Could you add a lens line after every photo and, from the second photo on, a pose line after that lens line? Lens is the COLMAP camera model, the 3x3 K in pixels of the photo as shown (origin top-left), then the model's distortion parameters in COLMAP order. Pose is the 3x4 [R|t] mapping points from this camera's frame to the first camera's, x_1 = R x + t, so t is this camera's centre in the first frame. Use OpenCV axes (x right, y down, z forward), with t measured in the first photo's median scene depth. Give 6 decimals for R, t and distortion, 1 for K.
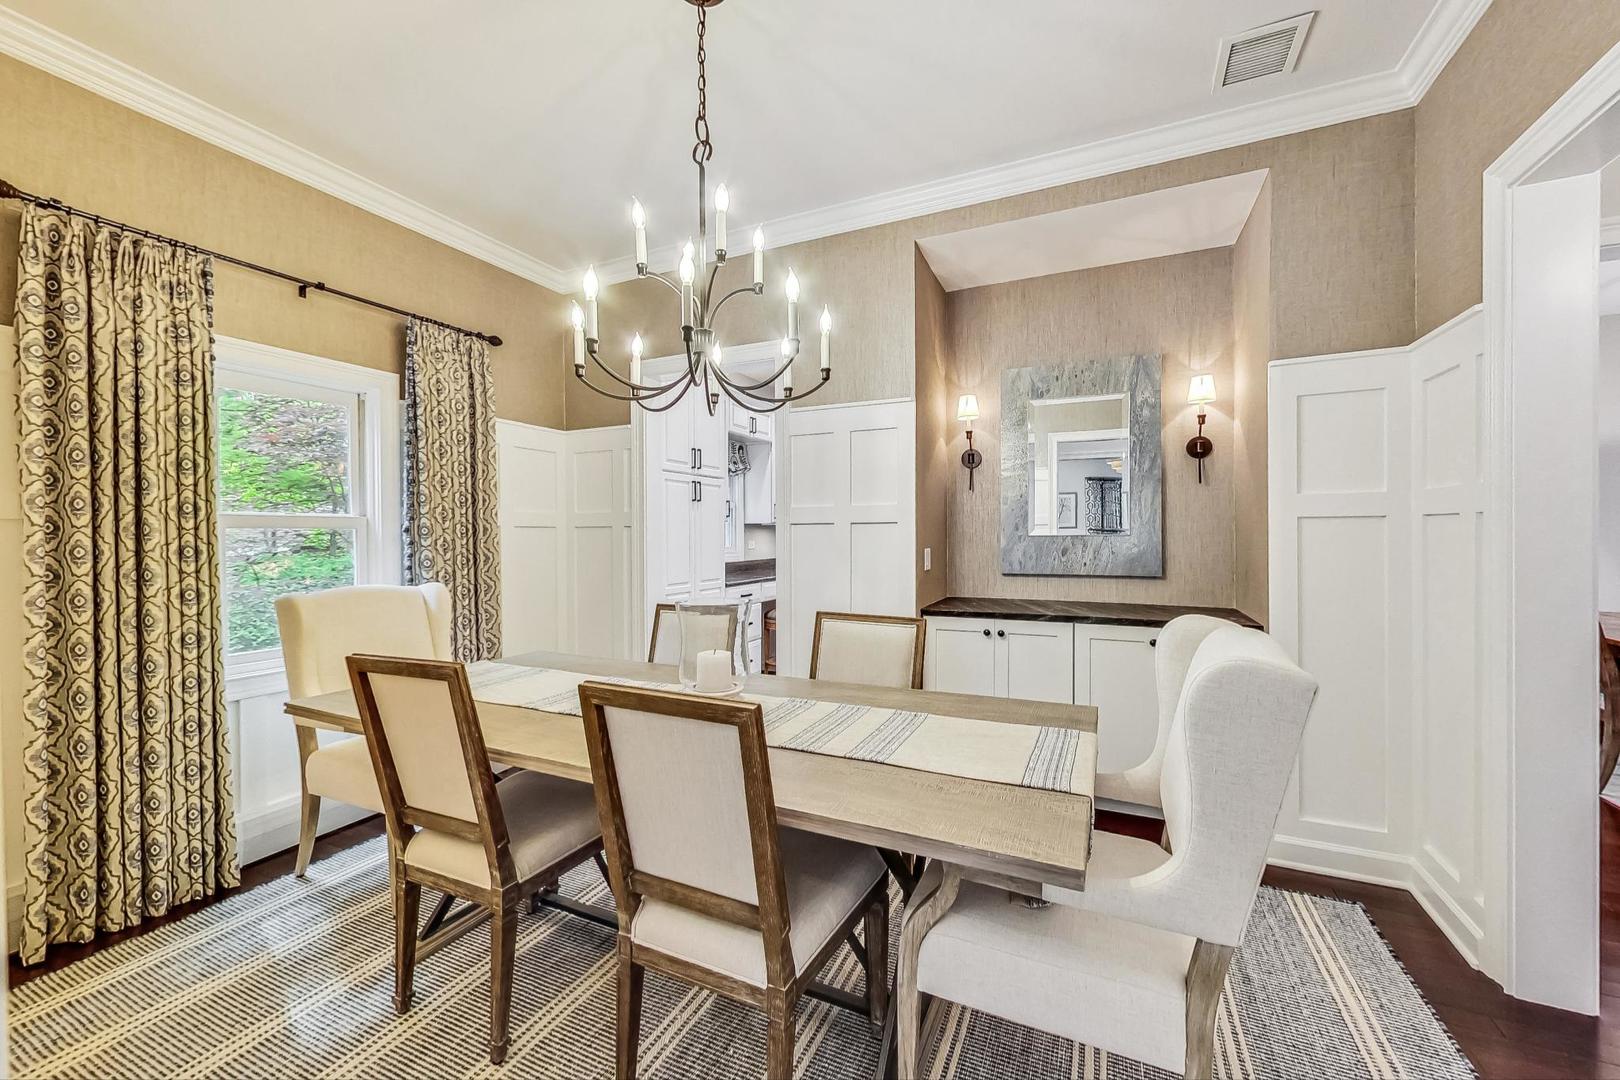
lens RADIAL K [[627.2, 0, 814.4], [0, 627.2, 540.5], [0, 0, 1]] dist [0.001014, 0.000124]
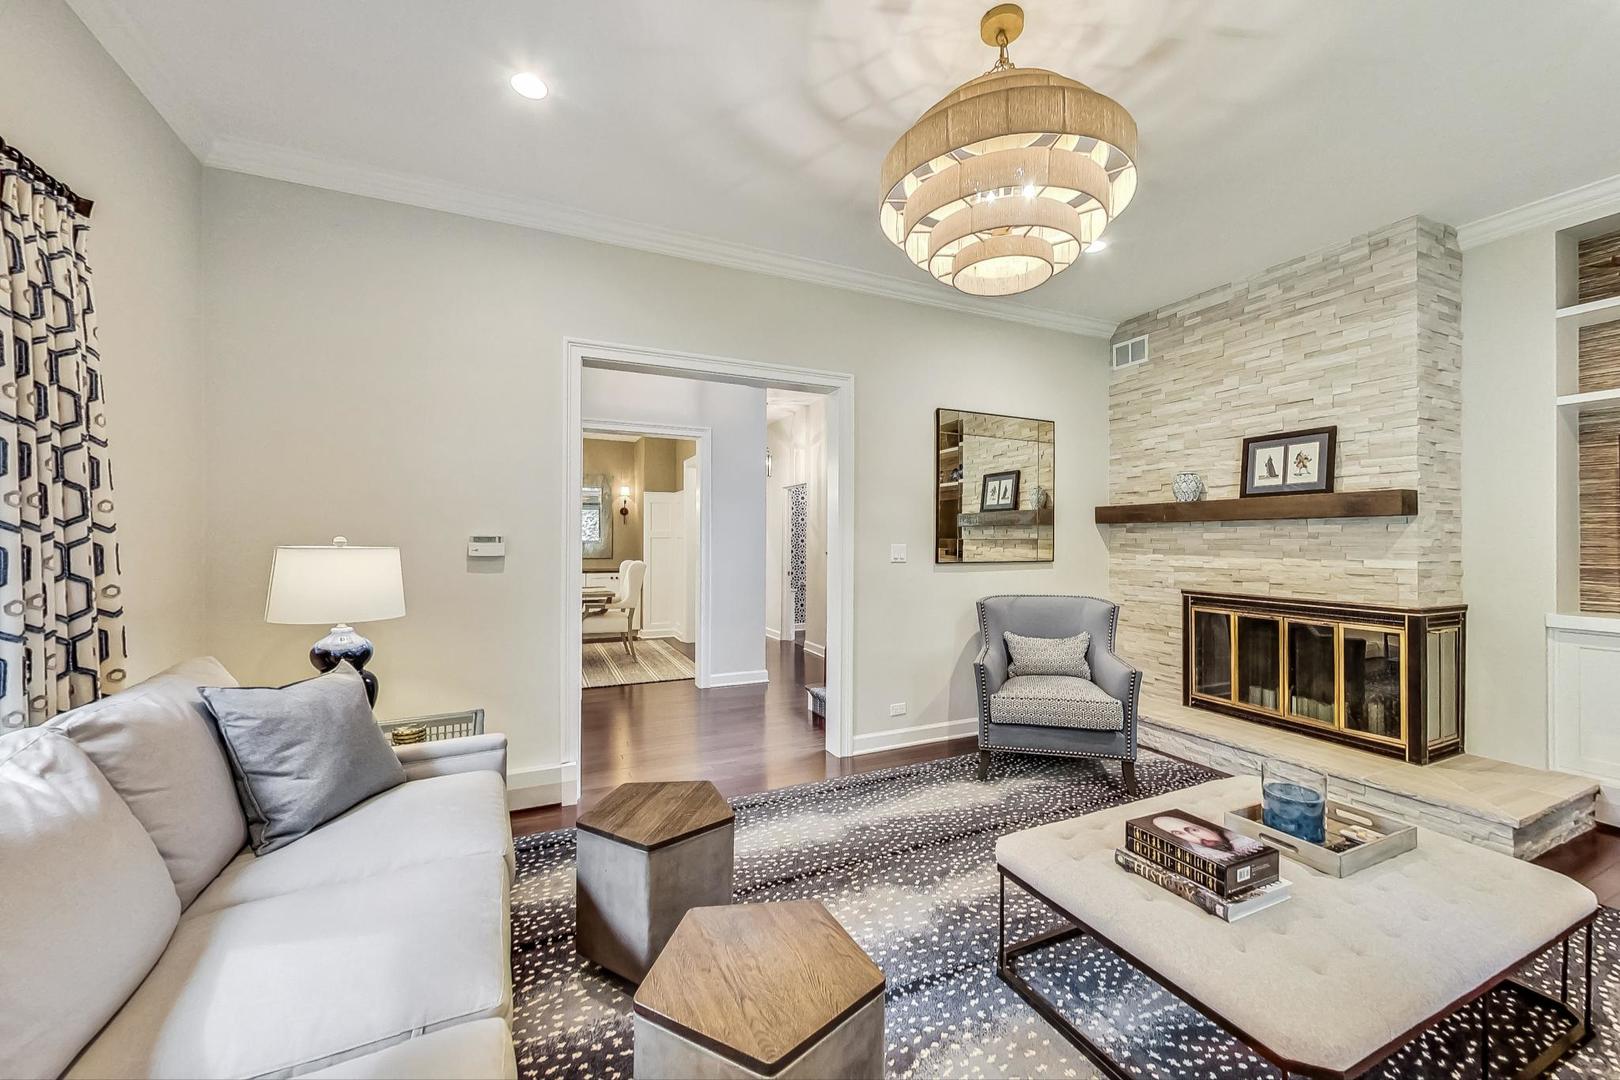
lens RADIAL K [[627.2, 0, 804.6], [0, 627.2, 537.5], [0, 0, 1]] dist [0.001014, 0.000124]
pose [[0.649593, 0.012387, 0.760181, -1.035878], [-0.003190, 0.999903, -0.013567, 0.008839], [-0.760275, 0.006388, 0.649569, -1.498451]]
